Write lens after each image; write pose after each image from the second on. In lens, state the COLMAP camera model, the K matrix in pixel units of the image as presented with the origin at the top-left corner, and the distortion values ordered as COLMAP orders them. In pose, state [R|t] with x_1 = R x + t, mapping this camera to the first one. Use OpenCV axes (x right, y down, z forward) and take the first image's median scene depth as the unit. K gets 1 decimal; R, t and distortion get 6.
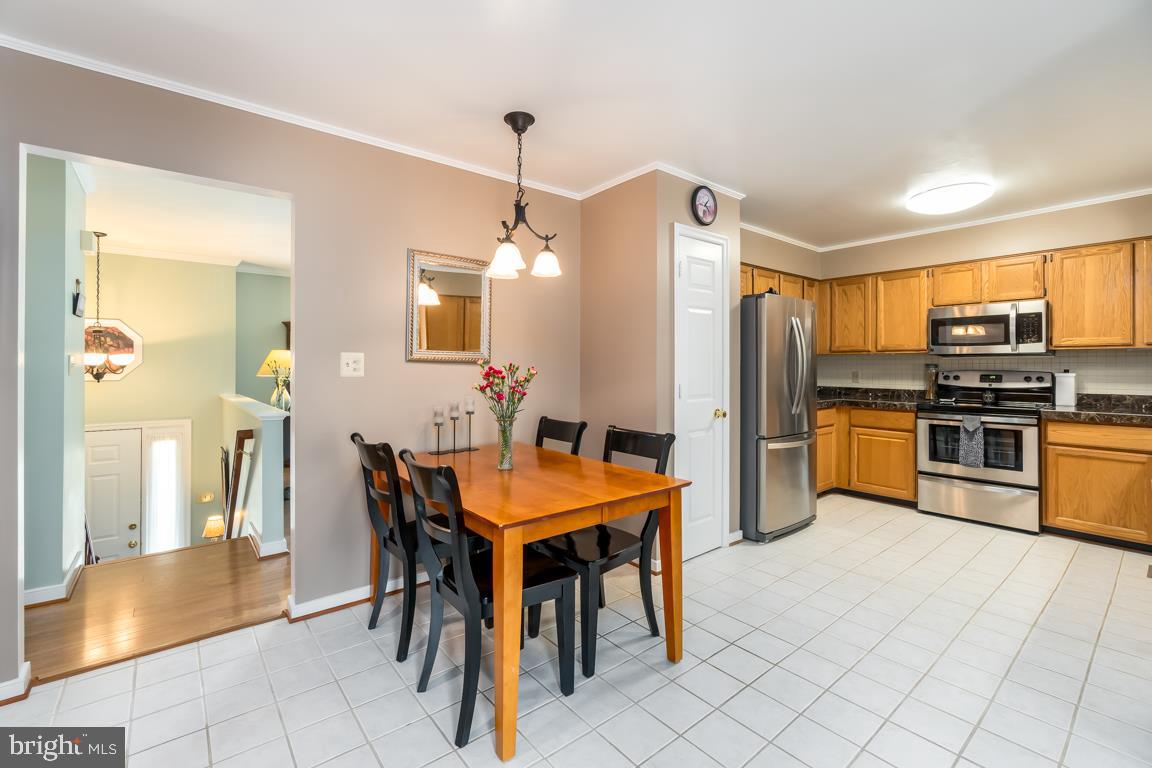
lens RADIAL K [[501.0, 0, 572.0], [0, 501.0, 365.9], [0, 0, 1]] dist [-0.008659, 0.000878]
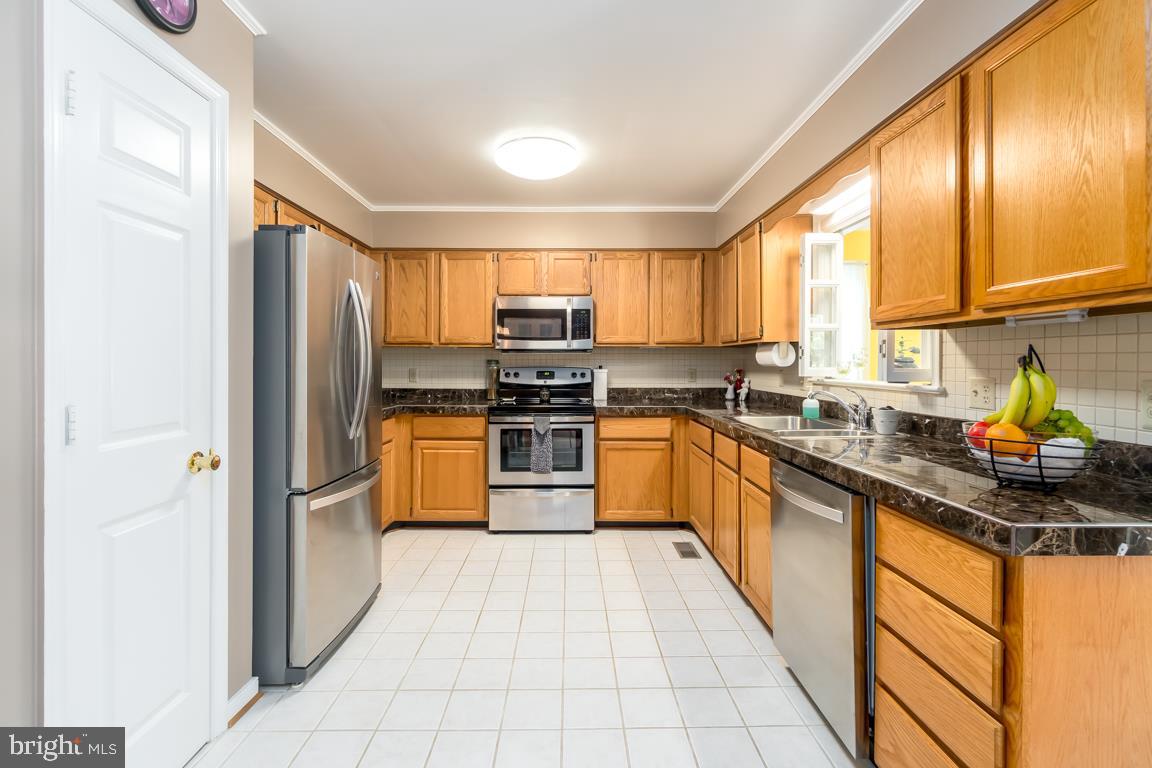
lens RADIAL K [[501.0, 0, 578.3], [0, 501.0, 364.3], [0, 0, 1]] dist [-0.008659, 0.000878]
pose [[0.619238, 0.000754, 0.785203, 0.127552], [-0.002336, 0.999997, 0.000881, 0.003429], [-0.785200, -0.002380, 0.619238, 0.381230]]
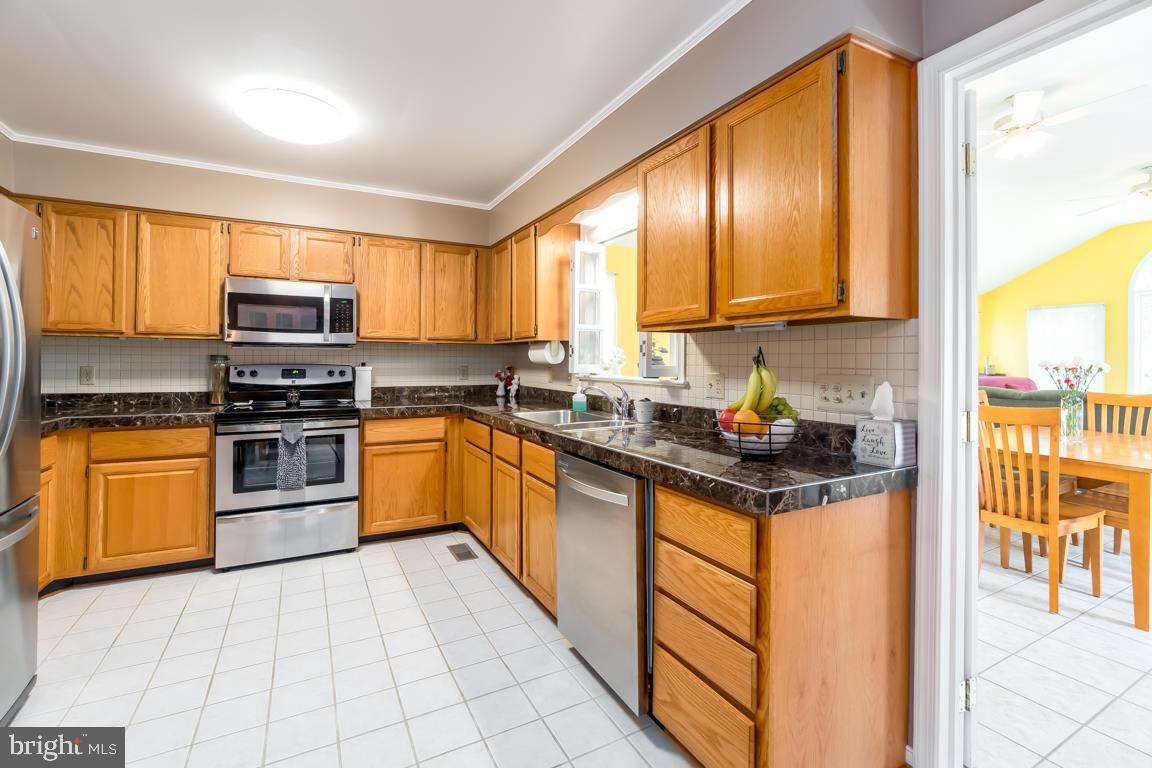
lens RADIAL K [[501.0, 0, 575.8], [0, 501.0, 358.3], [0, 0, 1]] dist [-0.008659, 0.000878]
pose [[0.188781, 0.007665, 0.981989, 0.128545], [-0.005158, 0.999963, -0.006814, 0.003308], [-0.982006, -0.003778, 0.188814, 0.423740]]
